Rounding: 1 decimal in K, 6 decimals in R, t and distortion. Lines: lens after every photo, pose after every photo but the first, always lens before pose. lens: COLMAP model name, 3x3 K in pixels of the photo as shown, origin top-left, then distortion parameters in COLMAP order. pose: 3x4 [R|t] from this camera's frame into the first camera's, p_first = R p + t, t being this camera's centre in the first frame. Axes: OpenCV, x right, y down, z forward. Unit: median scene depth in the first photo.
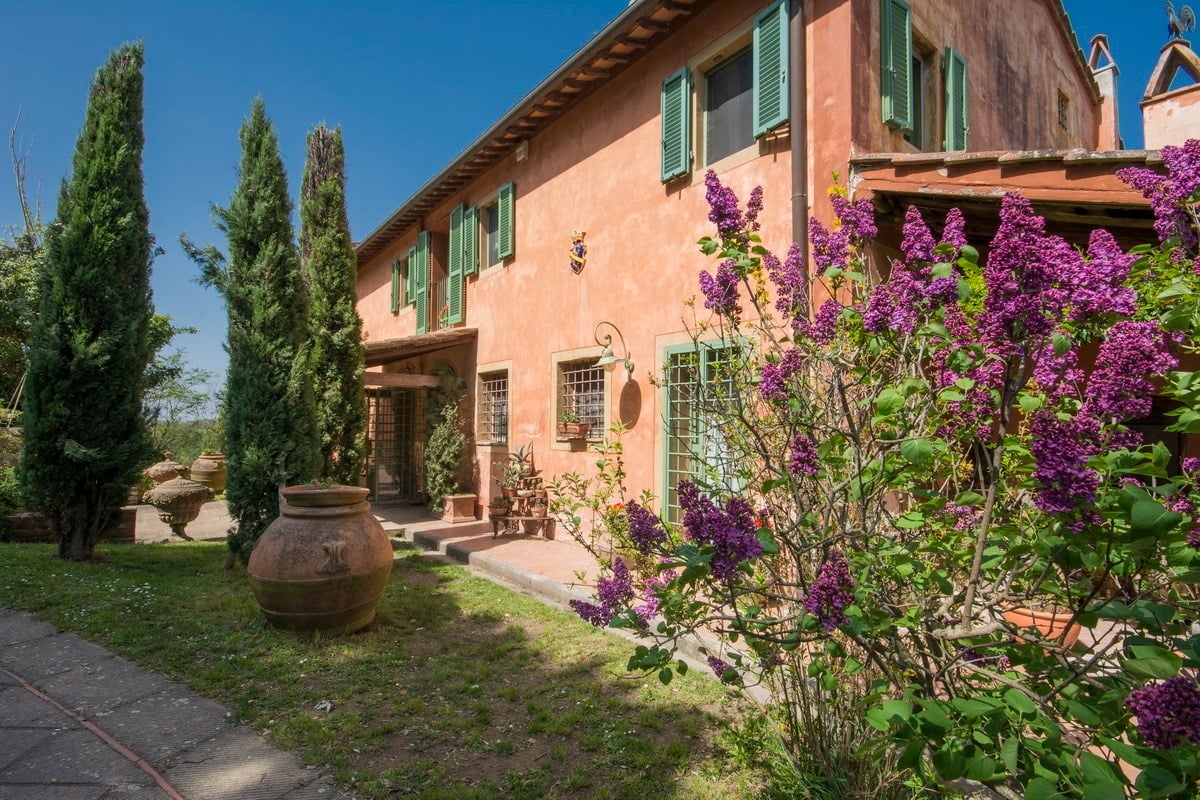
lens RADIAL K [[577.2, 0, 588.4], [0, 577.2, 402.7], [0, 0, 1]] dist [0.008488, -0.003691]
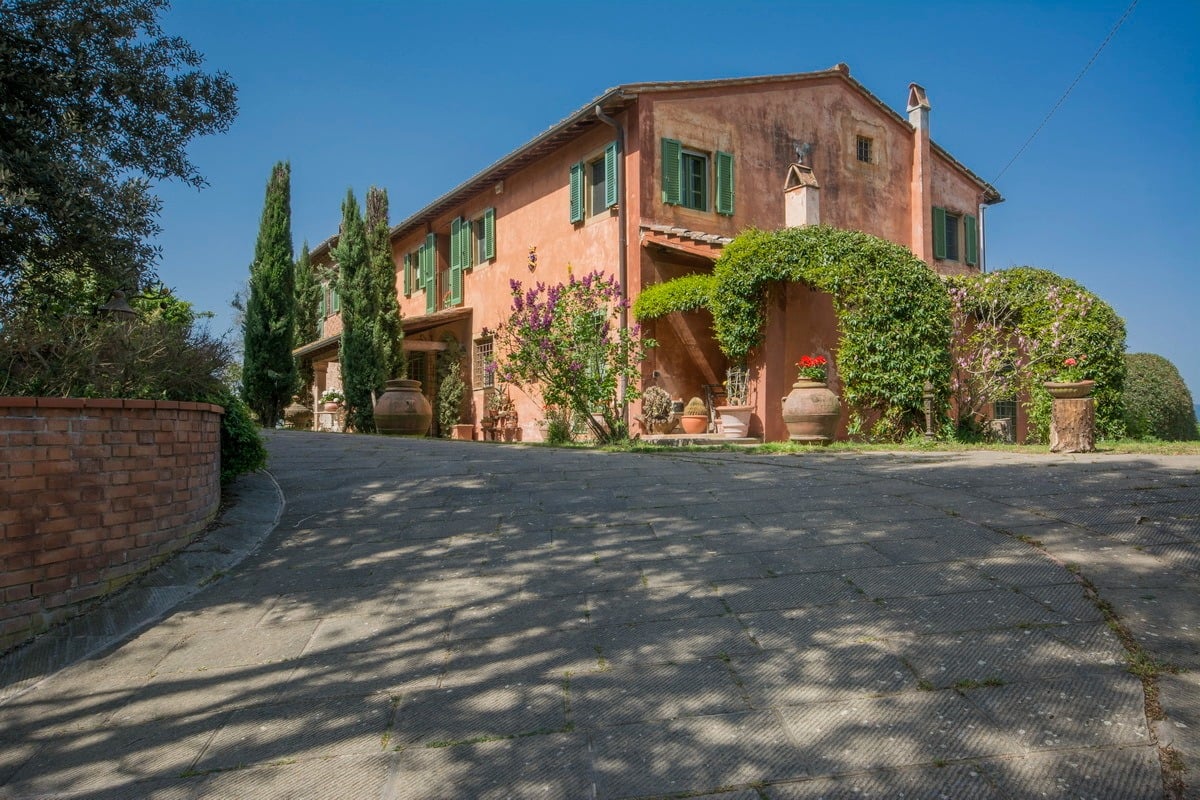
lens RADIAL K [[814.9, 0, 590.8], [0, 814.9, 399.2], [0, 0, 1]] dist [0.007605, -0.000314]
pose [[0.997874, -0.020328, -0.061919, 0.267699], [0.019949, 0.999778, -0.006723, 0.141491], [0.062042, 0.005474, 0.998059, -1.202282]]
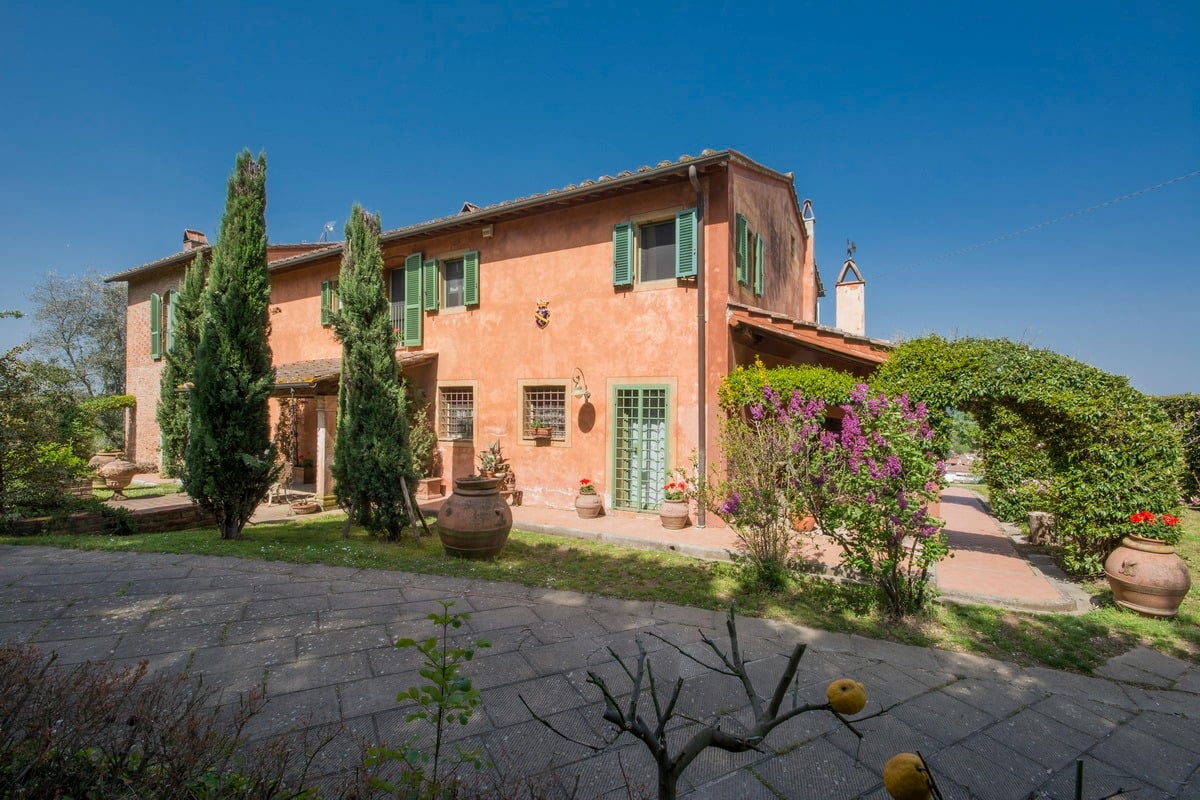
lens RADIAL K [[530.0, 0, 590.2], [0, 530.0, 406.2], [0, 0, 1]] dist [-0.011074, 0.001109]
pose [[0.927154, -0.002209, 0.374673, -0.409744], [-0.014437, 0.999029, 0.041616, -0.078346], [-0.374402, -0.043993, 0.926222, -0.327200]]
